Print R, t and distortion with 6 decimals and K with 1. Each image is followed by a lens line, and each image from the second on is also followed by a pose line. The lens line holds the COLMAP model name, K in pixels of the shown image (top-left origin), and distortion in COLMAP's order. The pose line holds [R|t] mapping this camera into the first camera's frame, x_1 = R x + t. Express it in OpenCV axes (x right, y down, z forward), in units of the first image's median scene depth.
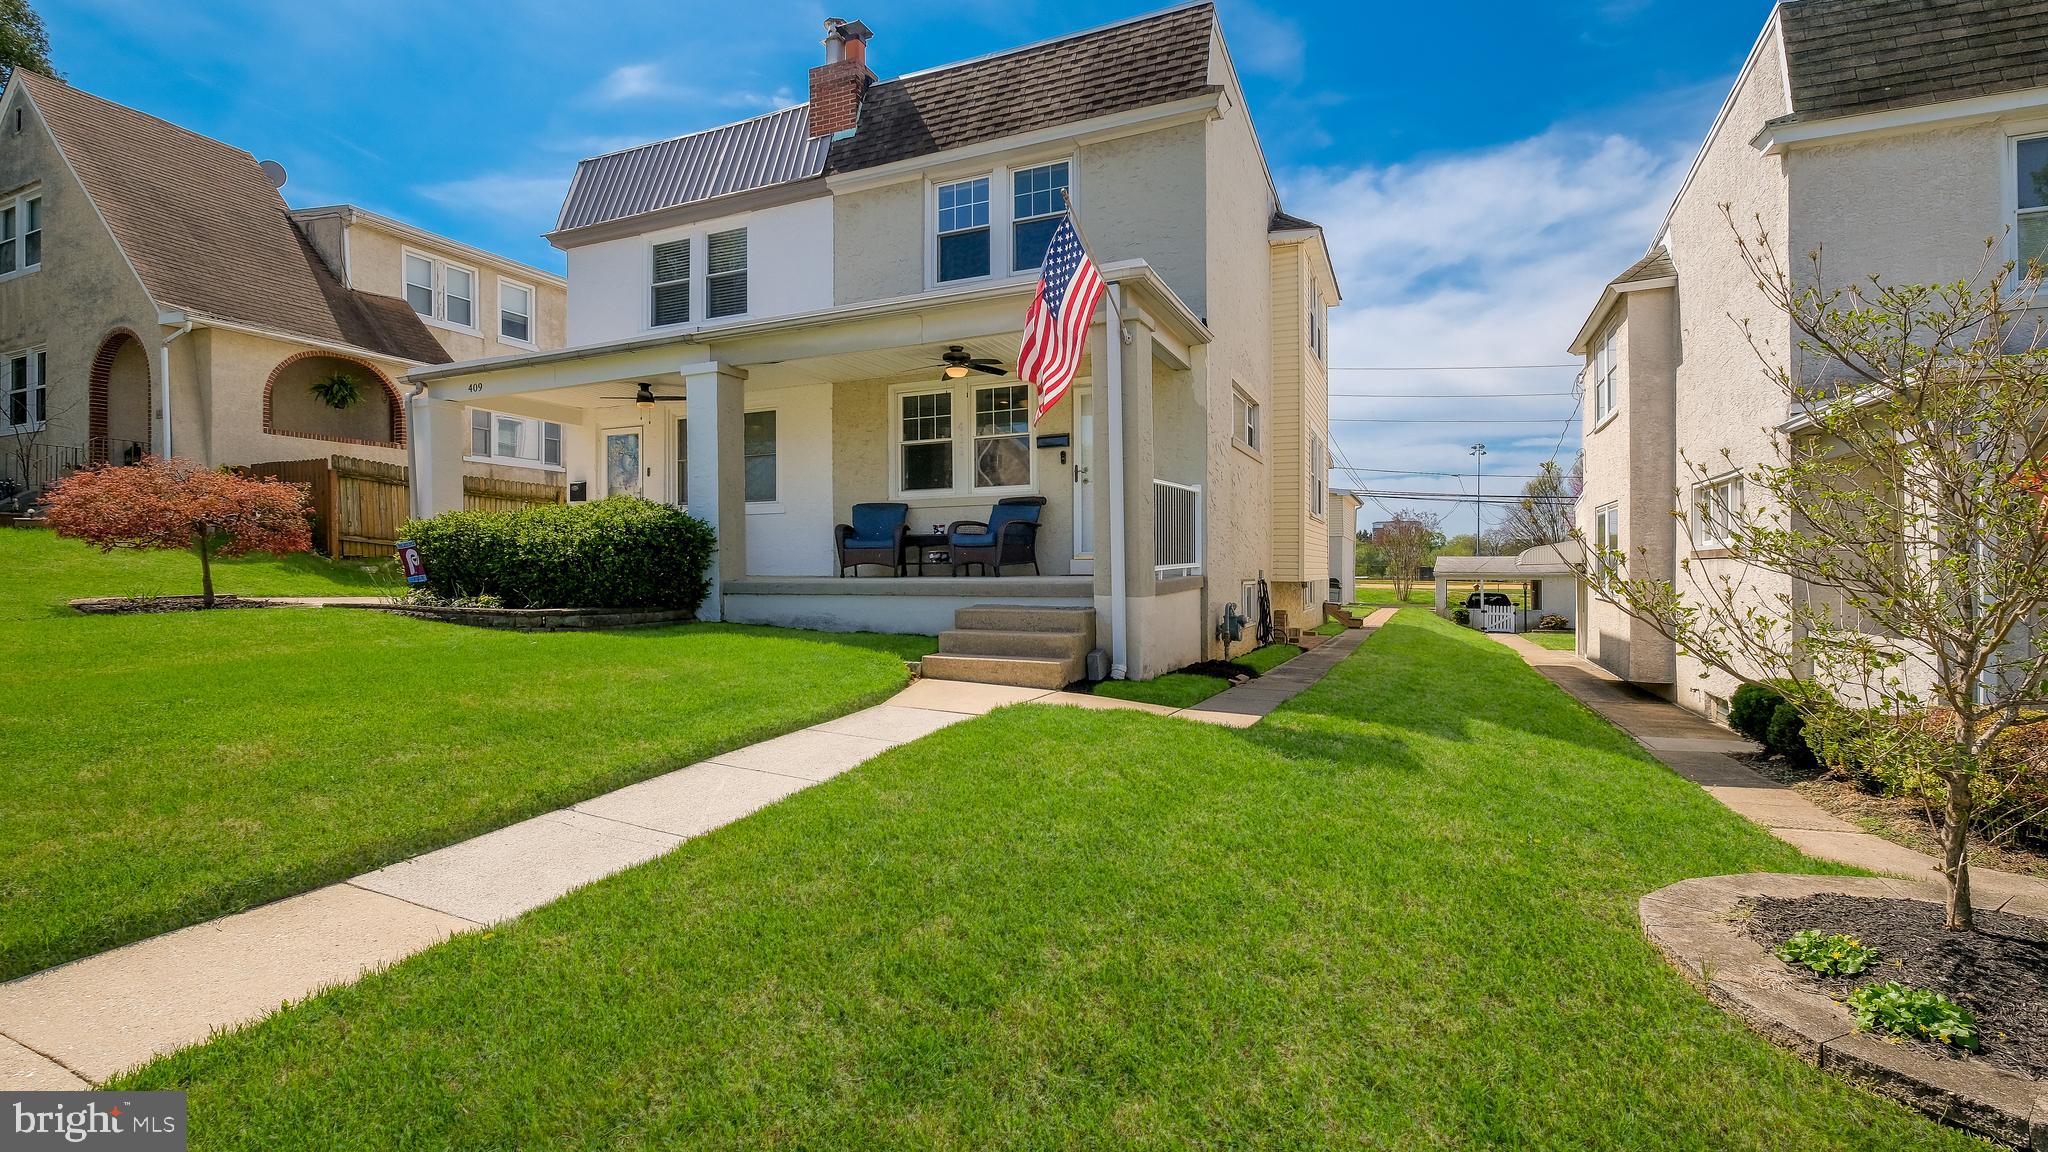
lens RADIAL K [[926.6, 0, 1062.0], [0, 926.6, 580.1], [0, 0, 1]] dist [-0.011872, 0.003729]
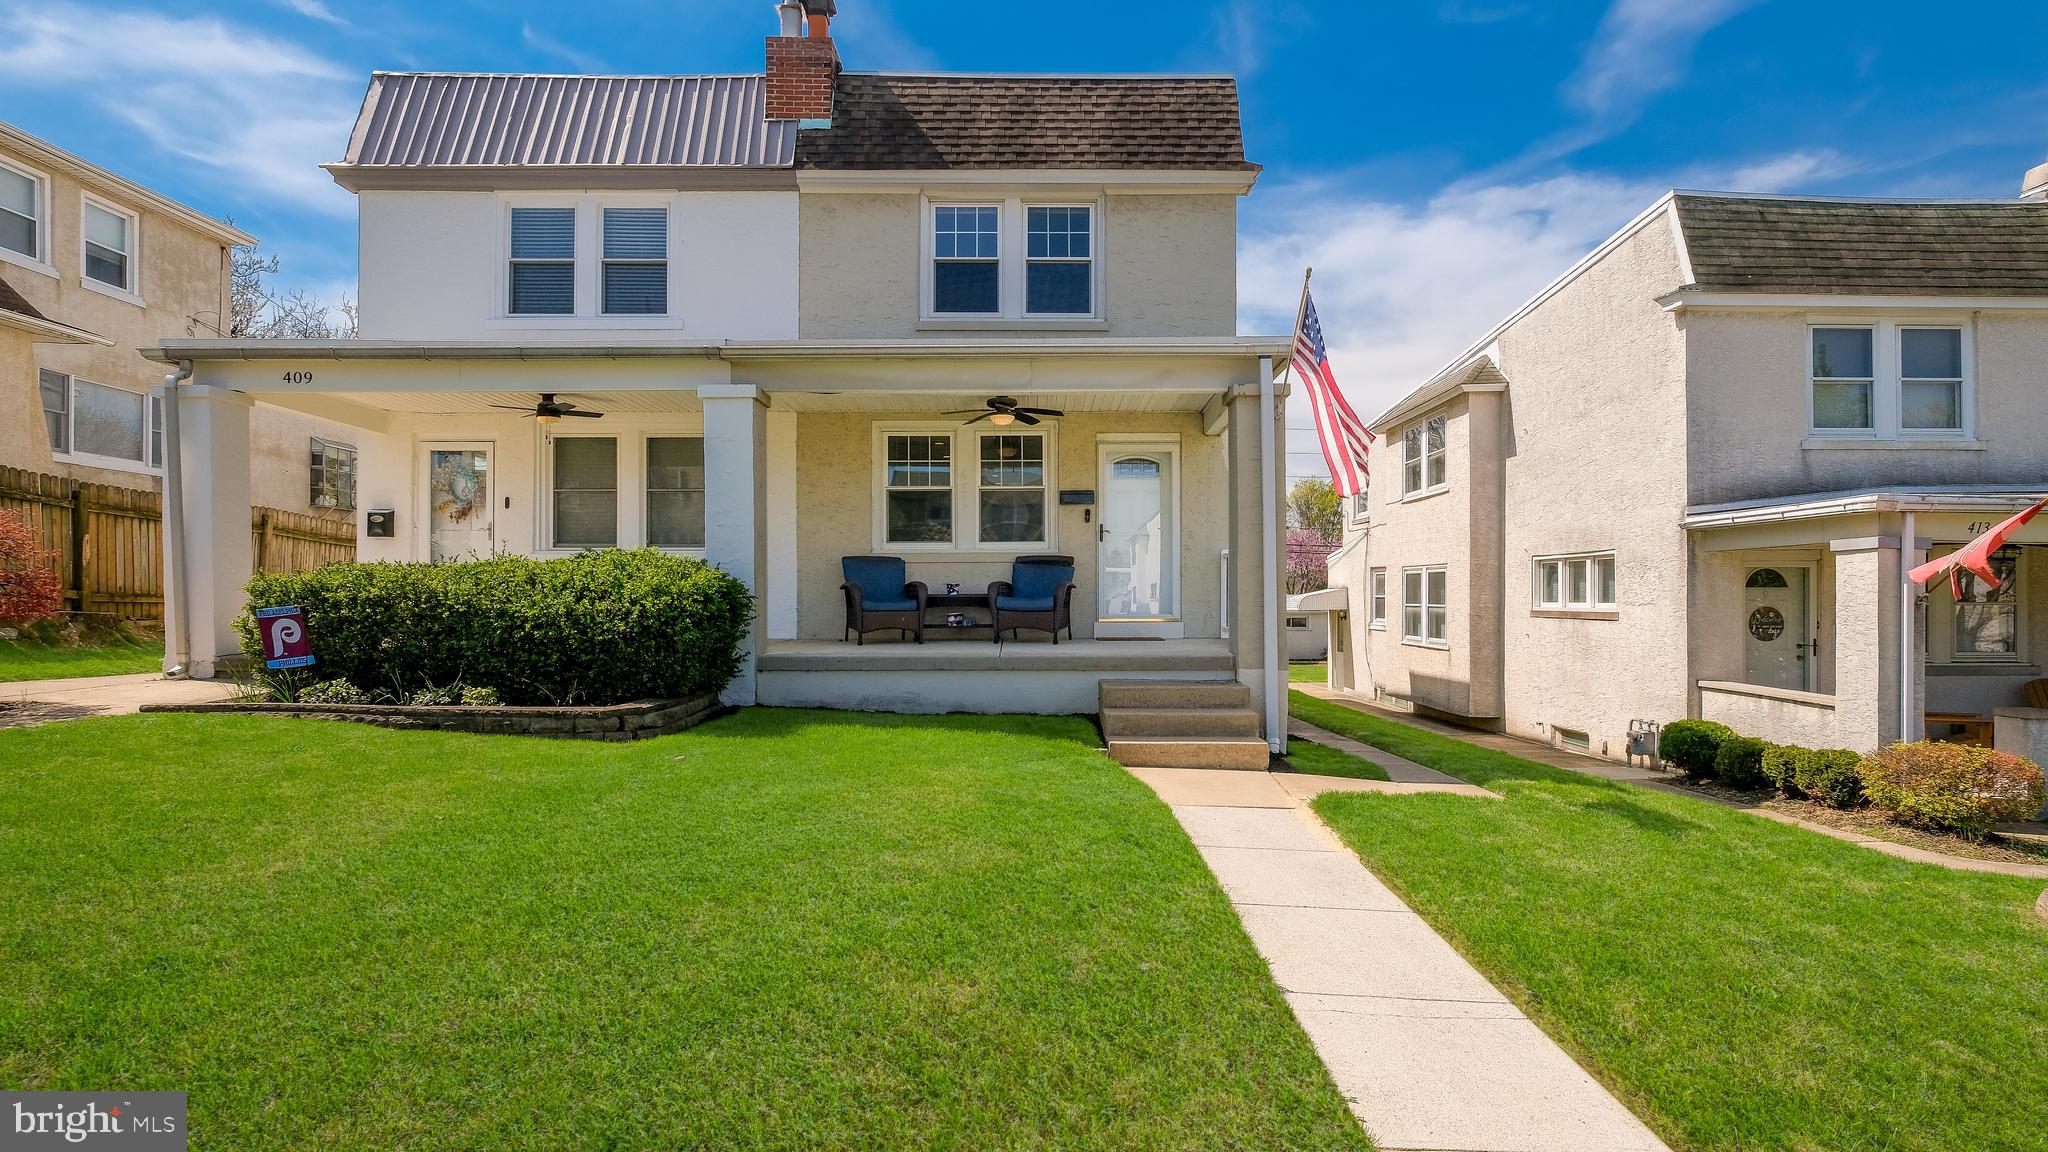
lens RADIAL K [[926.6, 0, 1089.2], [0, 926.6, 608.9], [0, 0, 1]] dist [-0.011872, 0.003729]
pose [[0.911519, 0.000015, 0.411258, -0.380424], [-0.000779, 0.999998, 0.001689, -0.036076], [-0.411258, -0.001860, 0.911517, 0.120477]]
